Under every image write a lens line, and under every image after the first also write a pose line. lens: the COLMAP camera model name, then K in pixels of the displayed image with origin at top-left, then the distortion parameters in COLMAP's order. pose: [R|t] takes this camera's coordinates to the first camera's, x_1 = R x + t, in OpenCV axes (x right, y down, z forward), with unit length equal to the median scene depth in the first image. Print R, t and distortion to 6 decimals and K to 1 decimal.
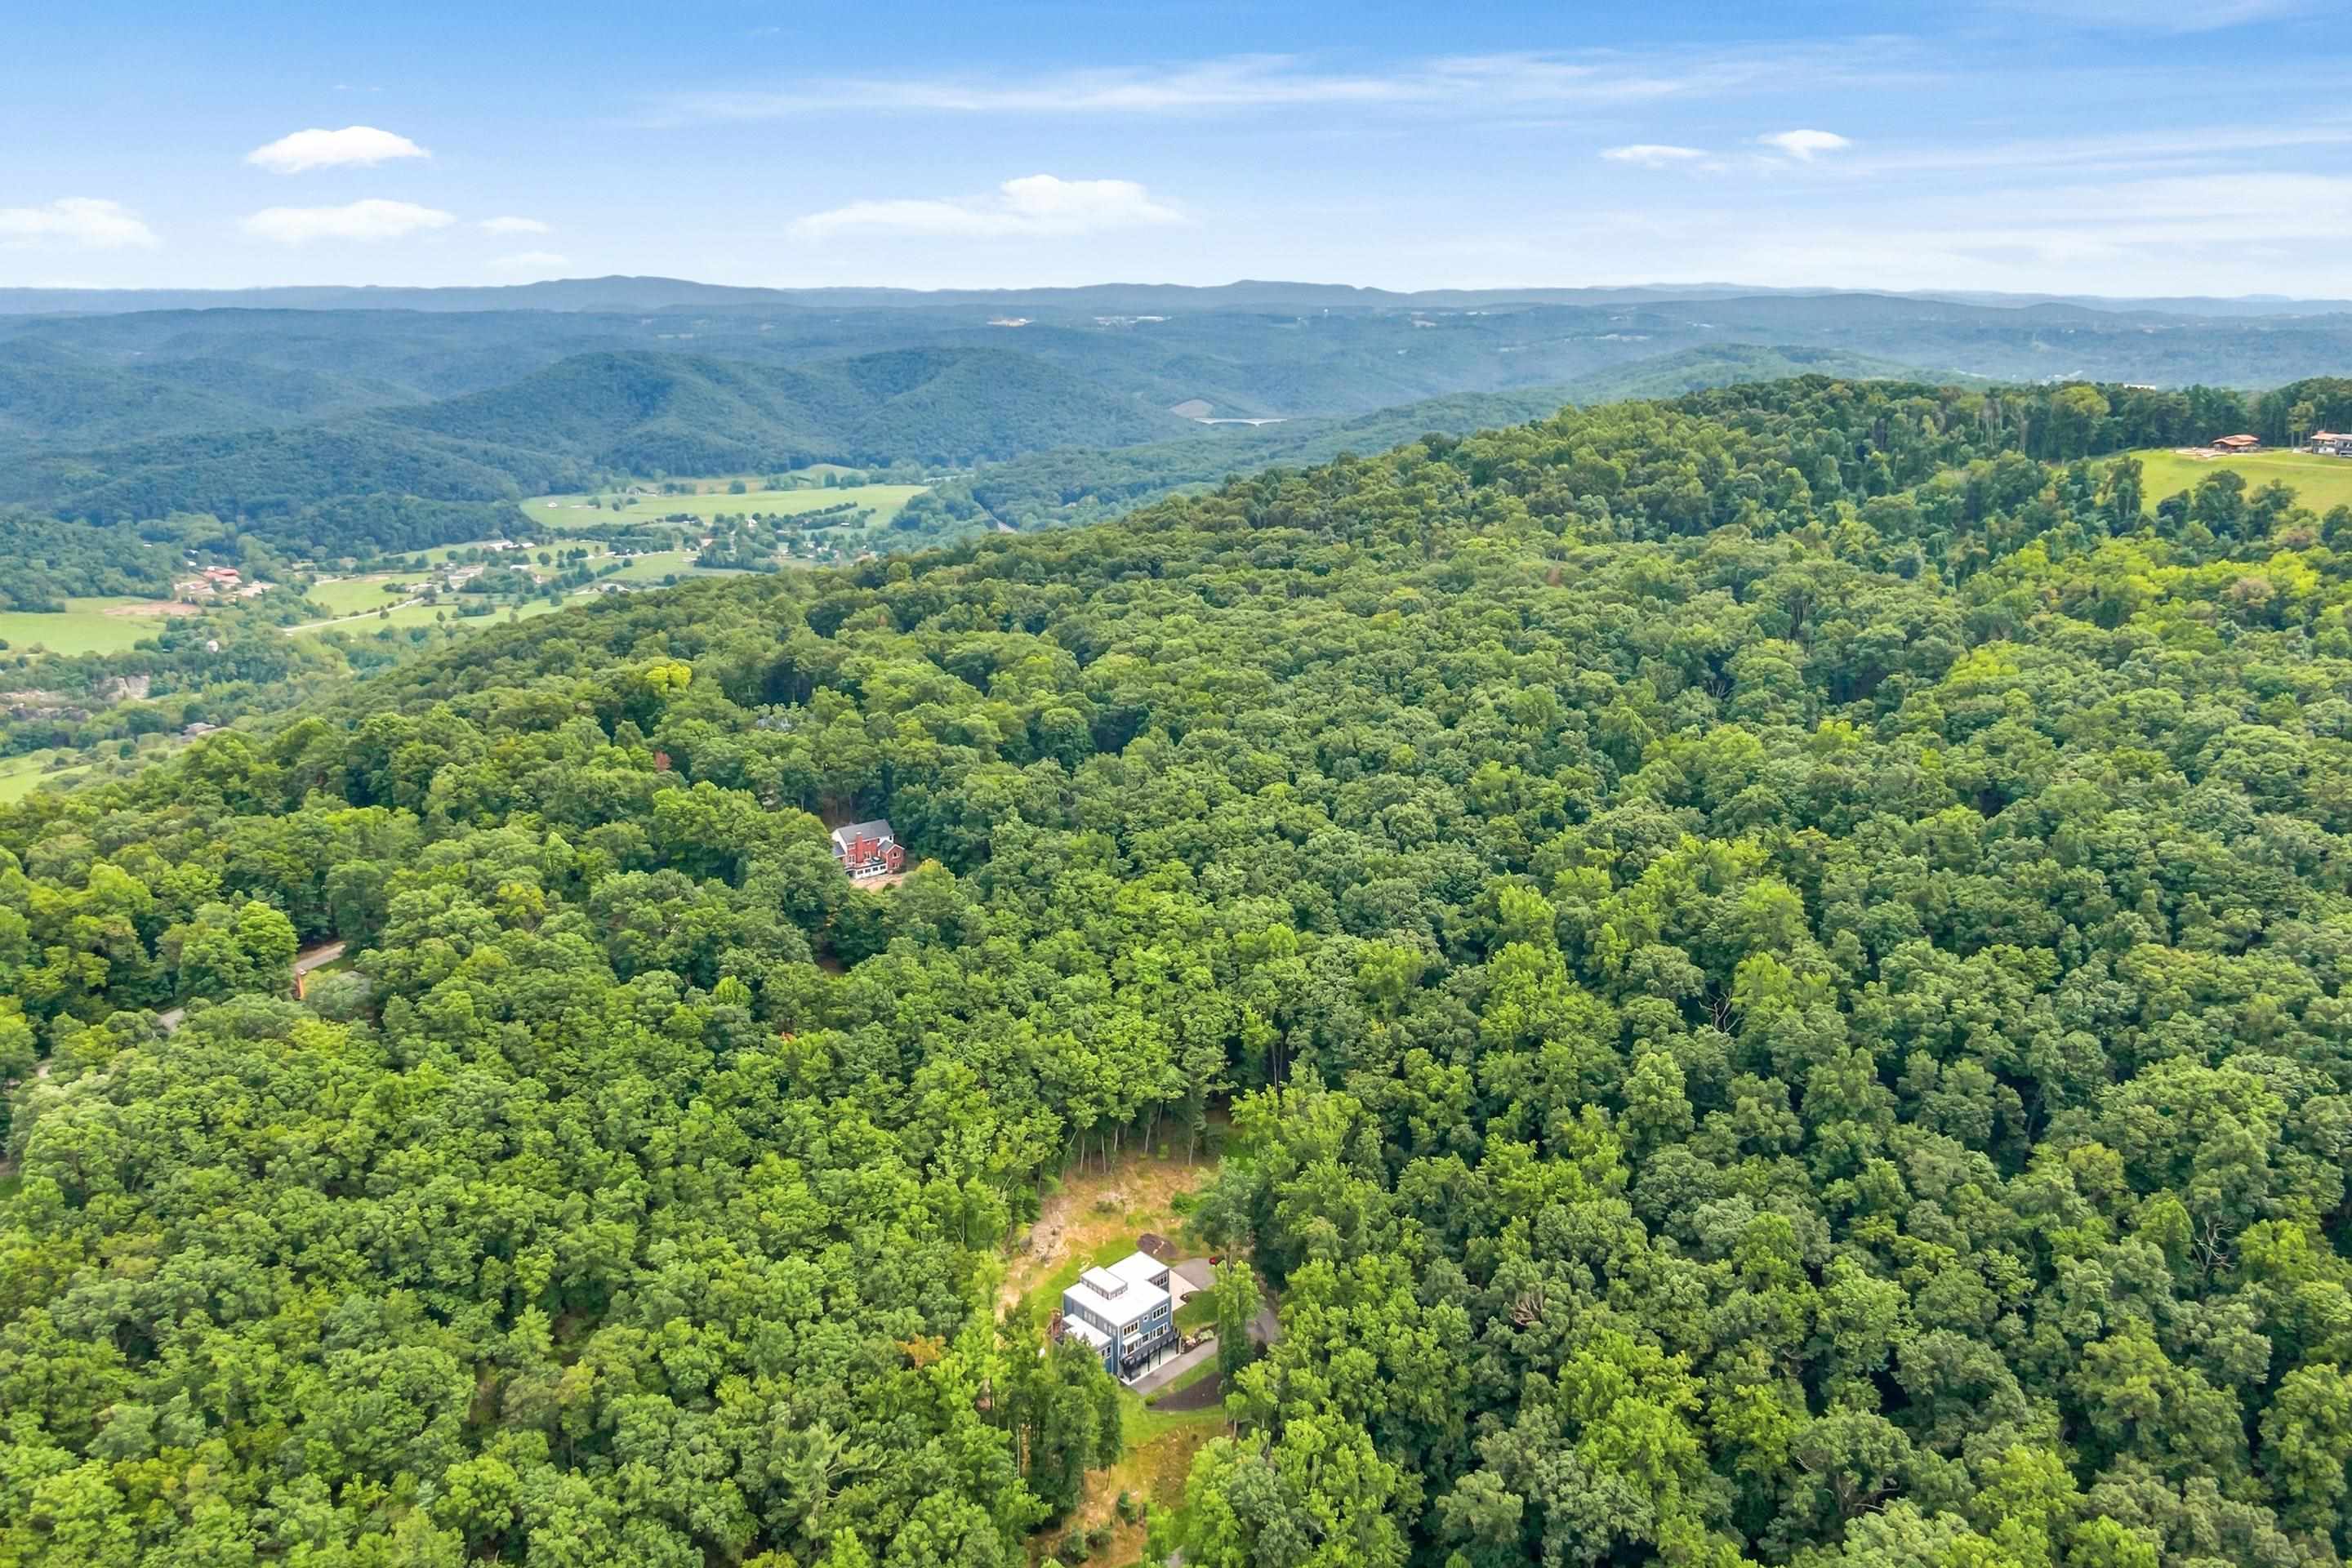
lens RADIAL K [[1669.9, 0, 1169.5], [0, 1669.9, 780.7], [0, 0, 1]] dist [0.049858, -0.075236]
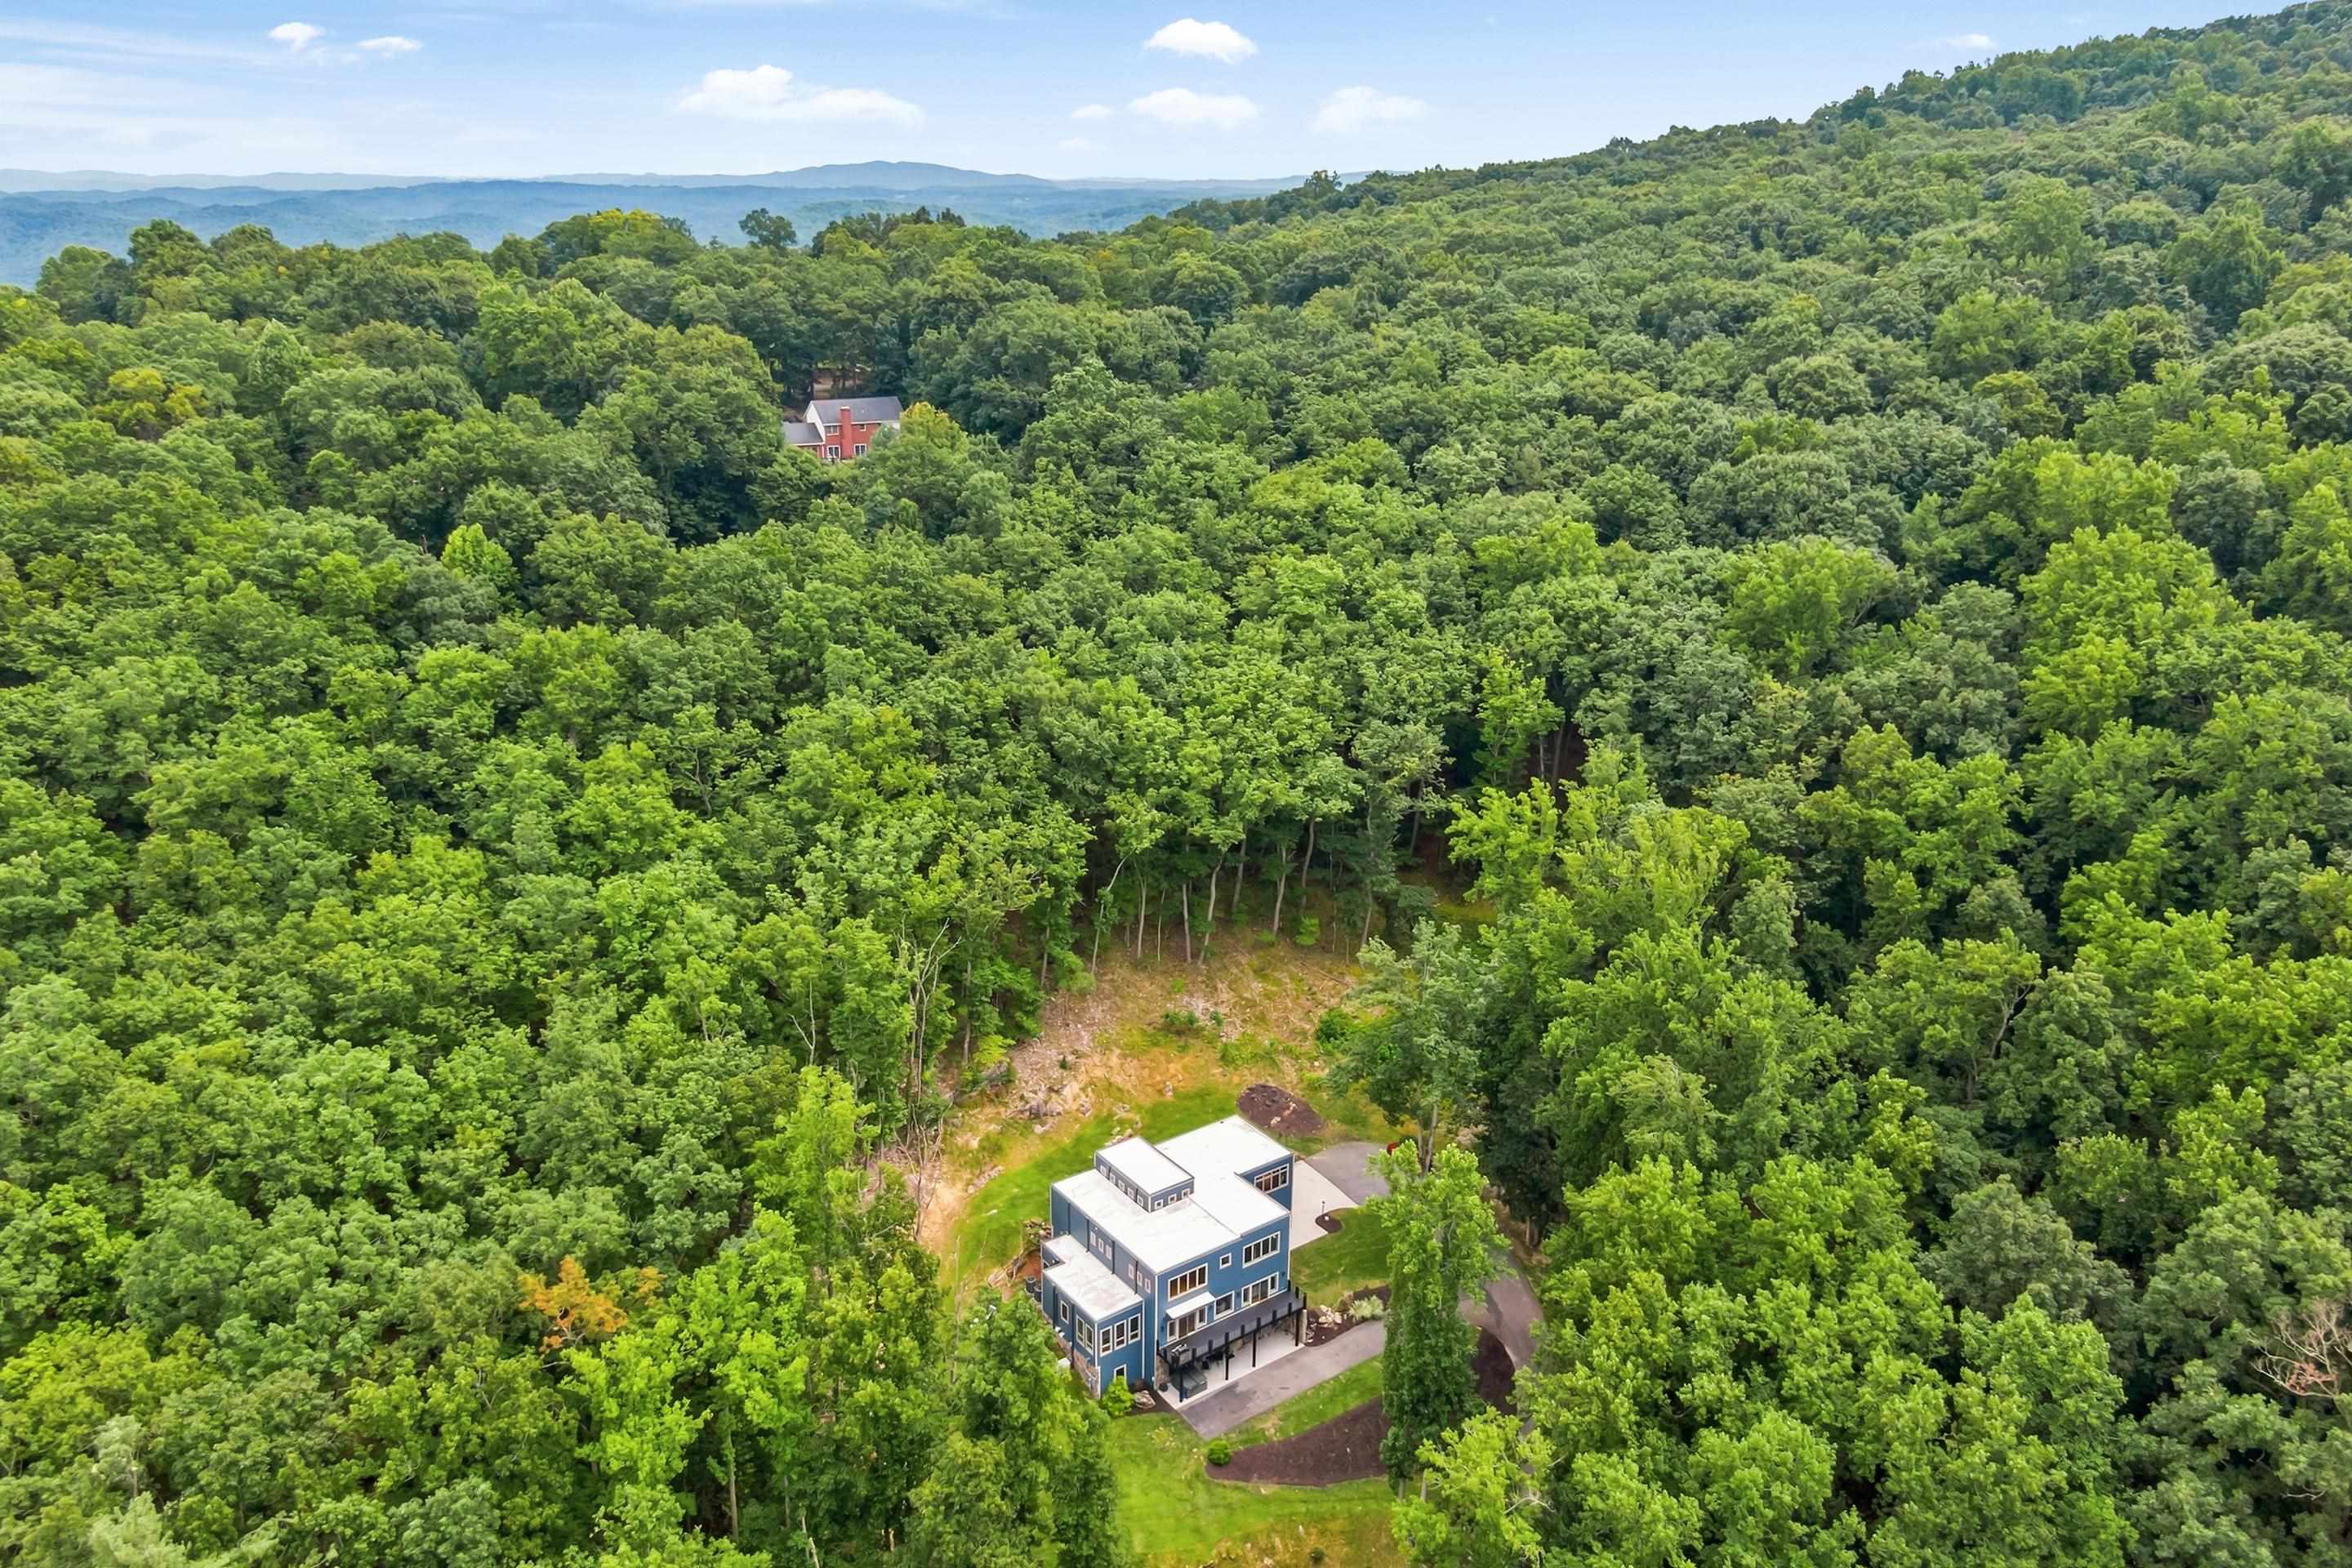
lens RADIAL K [[1669.9, 0, 1169.5], [0, 1669.9, 780.7], [0, 0, 1]] dist [0.049858, -0.075236]
pose [[0.988984, 0.051417, -0.138807, 0.024133], [-0.044008, 0.997464, 0.055928, 0.163086], [0.141330, -0.049204, 0.988739, 0.542397]]
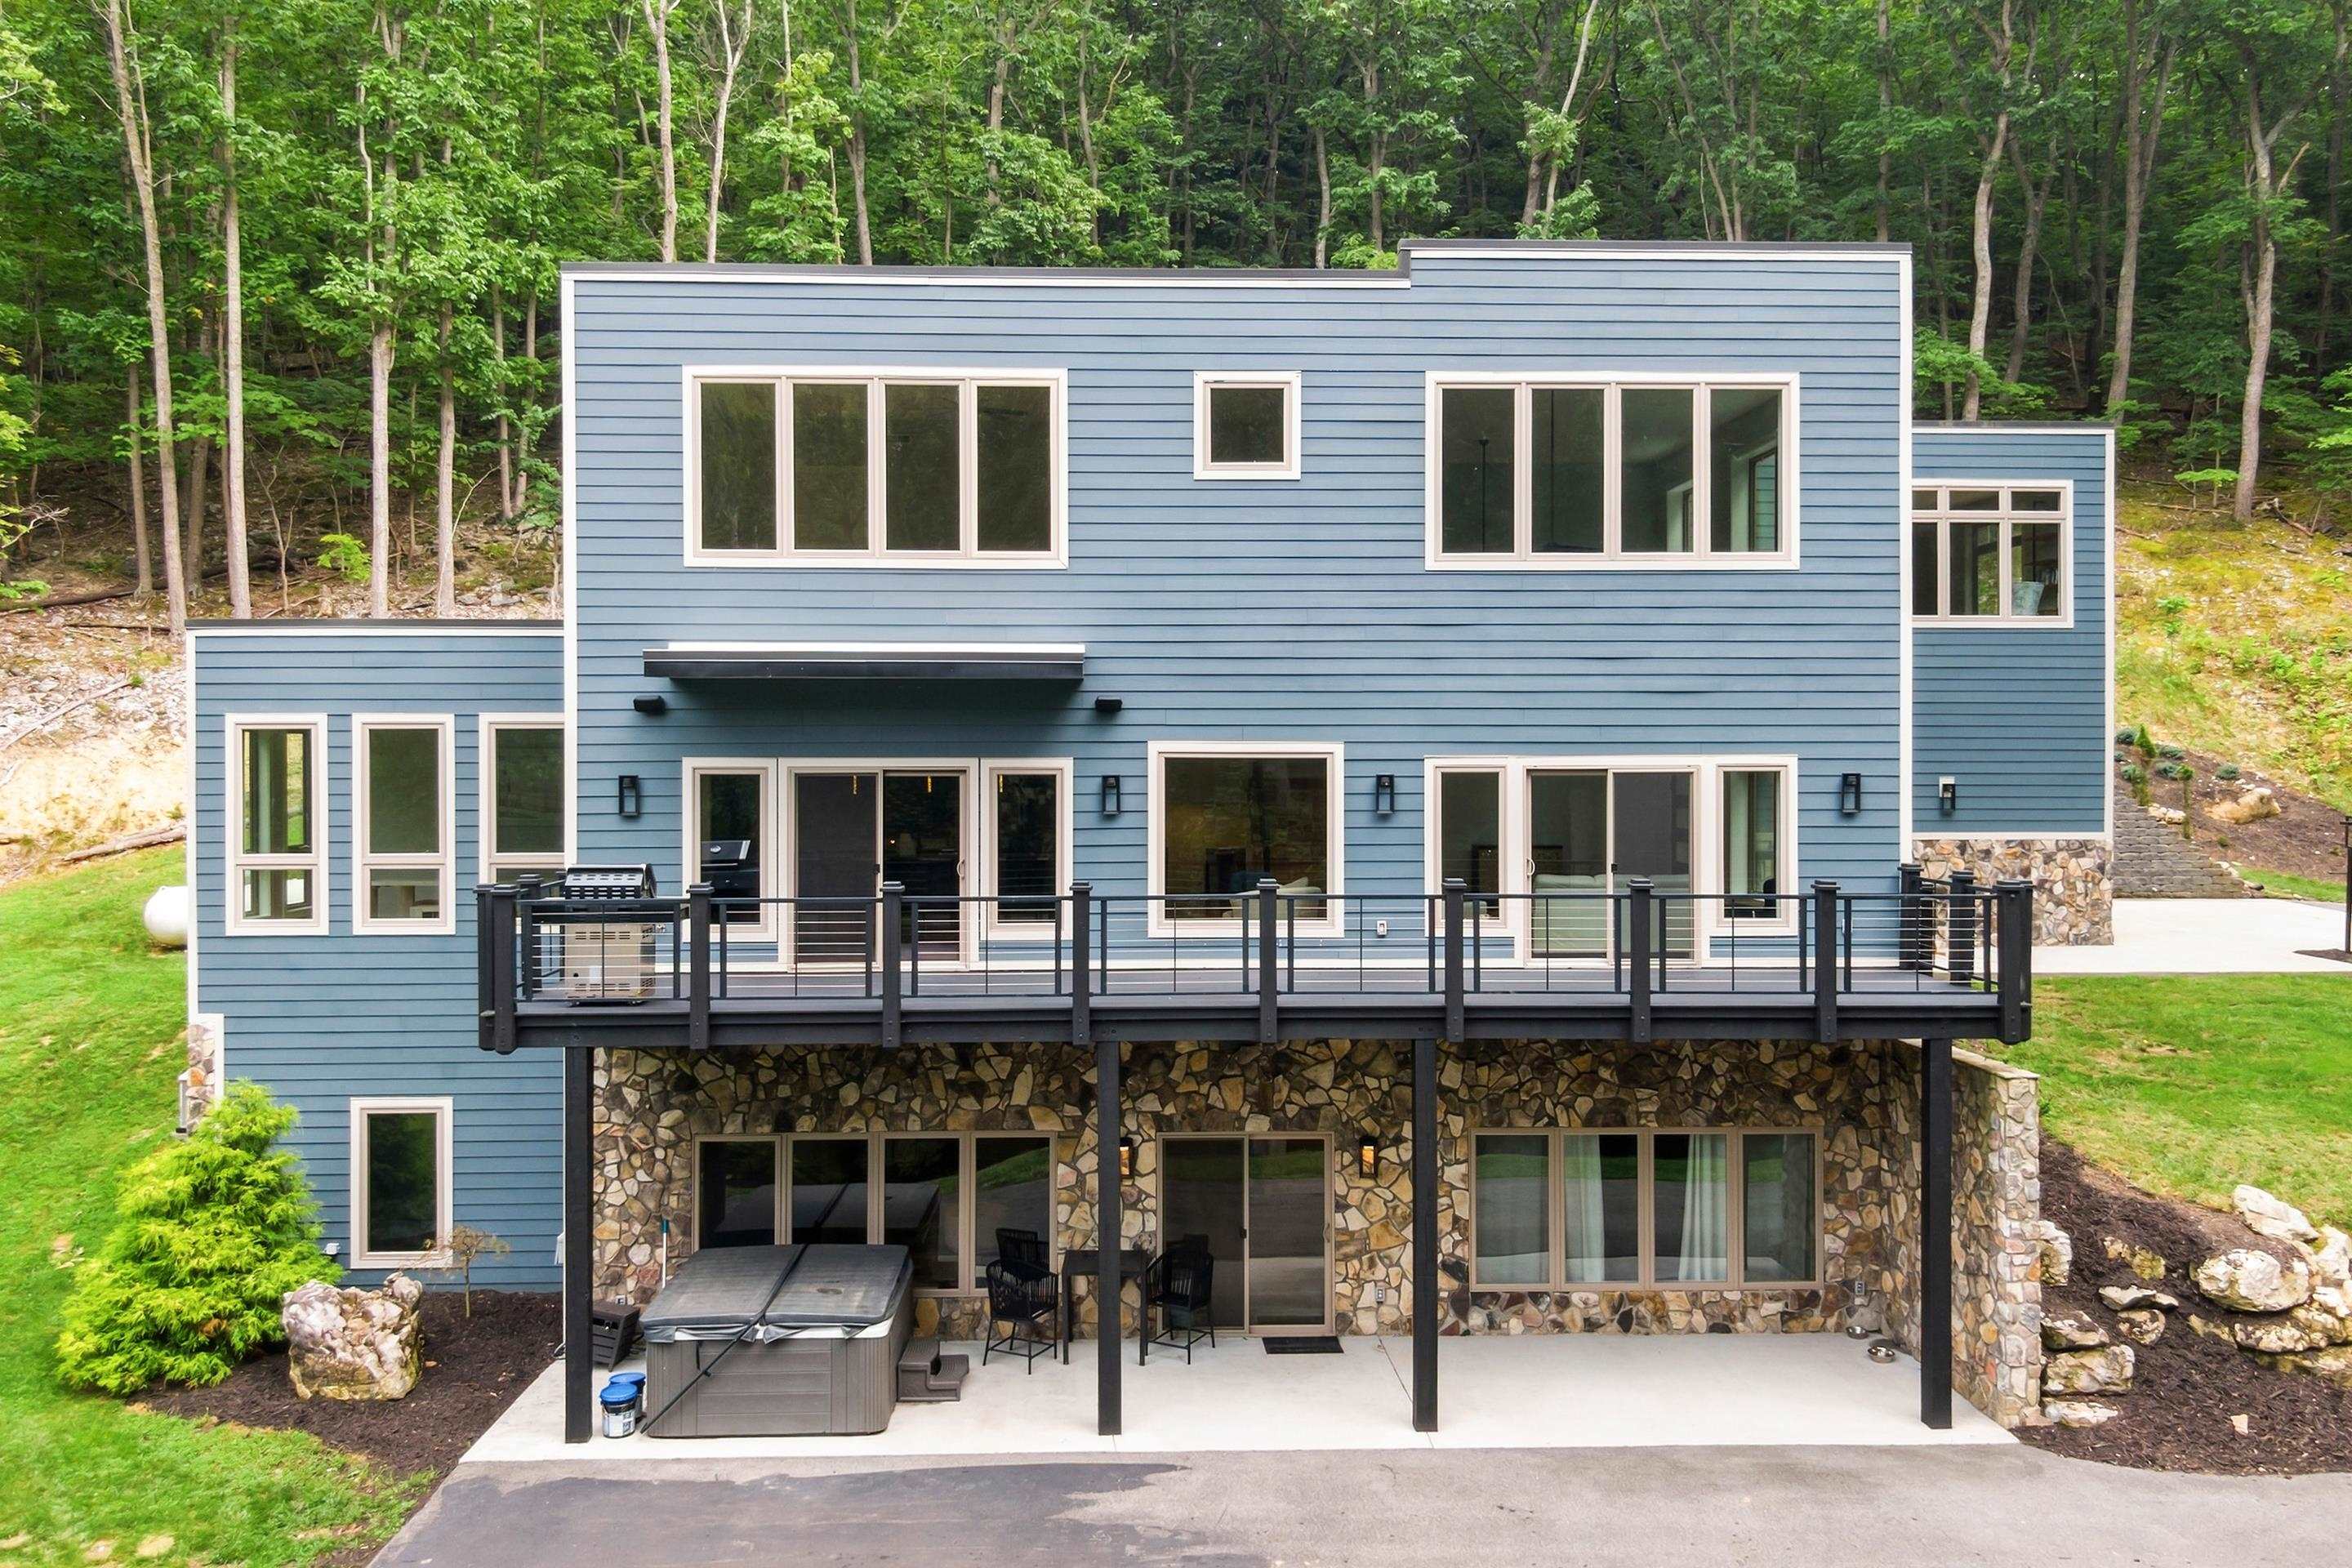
lens RADIAL K [[1683.9, 0, 1178.2], [0, 1683.9, 765.0], [0, 0, 1]] dist [0.054871, -0.072844]
pose [[0.740444, -0.006247, -0.672089, 0.020254], [-0.184041, 0.959854, -0.211680, 0.324898], [0.646430, 0.280429, 0.709569, 0.910048]]
